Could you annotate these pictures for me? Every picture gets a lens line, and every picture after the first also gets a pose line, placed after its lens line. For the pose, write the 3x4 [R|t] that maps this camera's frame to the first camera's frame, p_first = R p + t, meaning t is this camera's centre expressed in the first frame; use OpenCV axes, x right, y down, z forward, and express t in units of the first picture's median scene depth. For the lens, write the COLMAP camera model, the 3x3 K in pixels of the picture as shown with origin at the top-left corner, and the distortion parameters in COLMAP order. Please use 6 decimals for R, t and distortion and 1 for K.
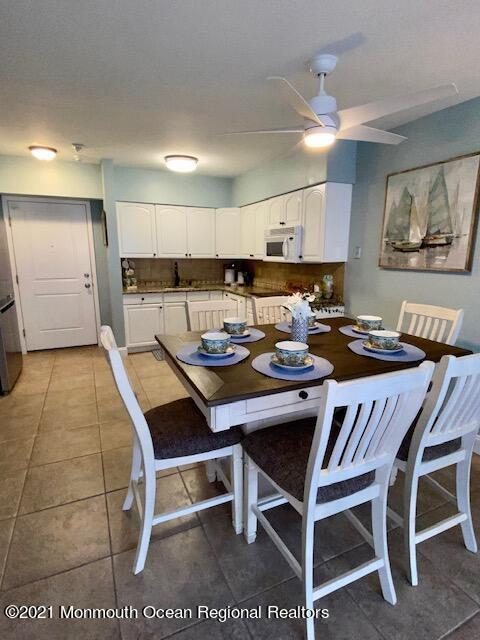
lens RADIAL K [[331.1, 0, 245.3], [0, 331.1, 322.6], [0, 0, 1]] dist [0.026978, -0.024595]
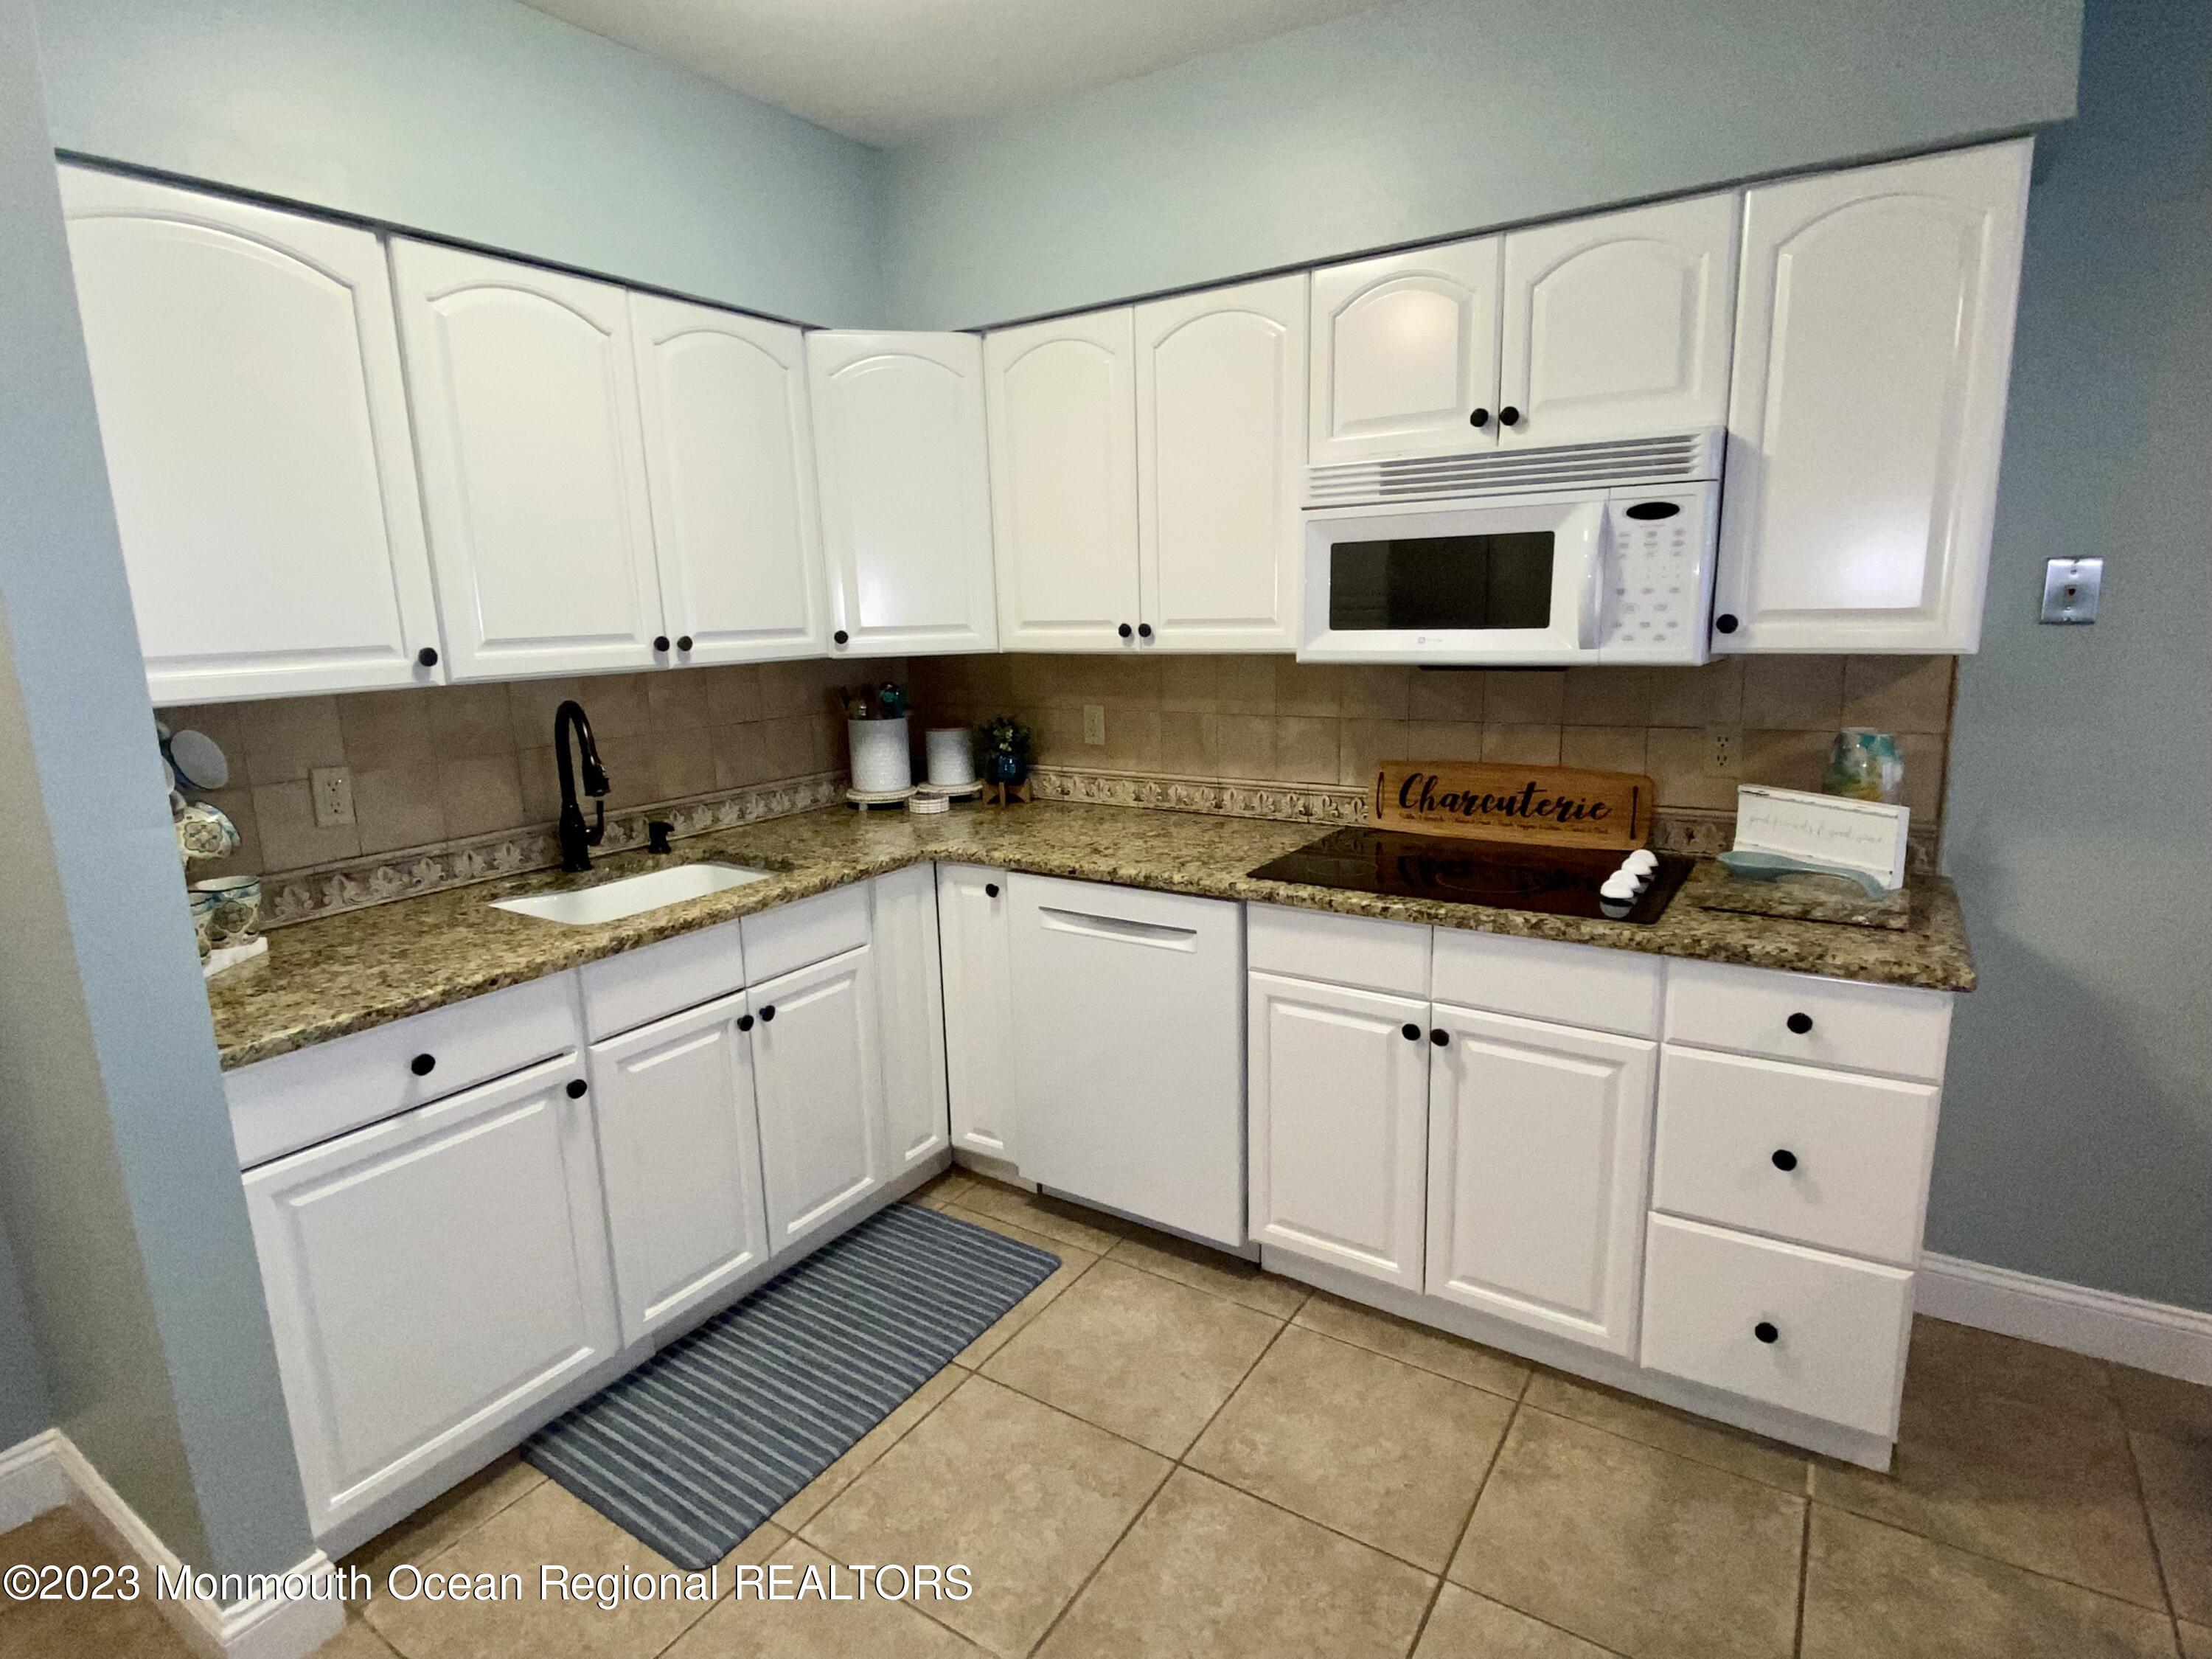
lens RADIAL K [[1144.4, 0, 1117.6], [0, 1144.4, 837.3], [0, 0, 1]] dist [0.026978, -0.024595]
pose [[0.849765, -0.136498, 0.509184, -0.277264], [0.139880, 0.989656, 0.031856, -0.116873], [-0.508265, 0.044155, 0.860068, 0.510155]]
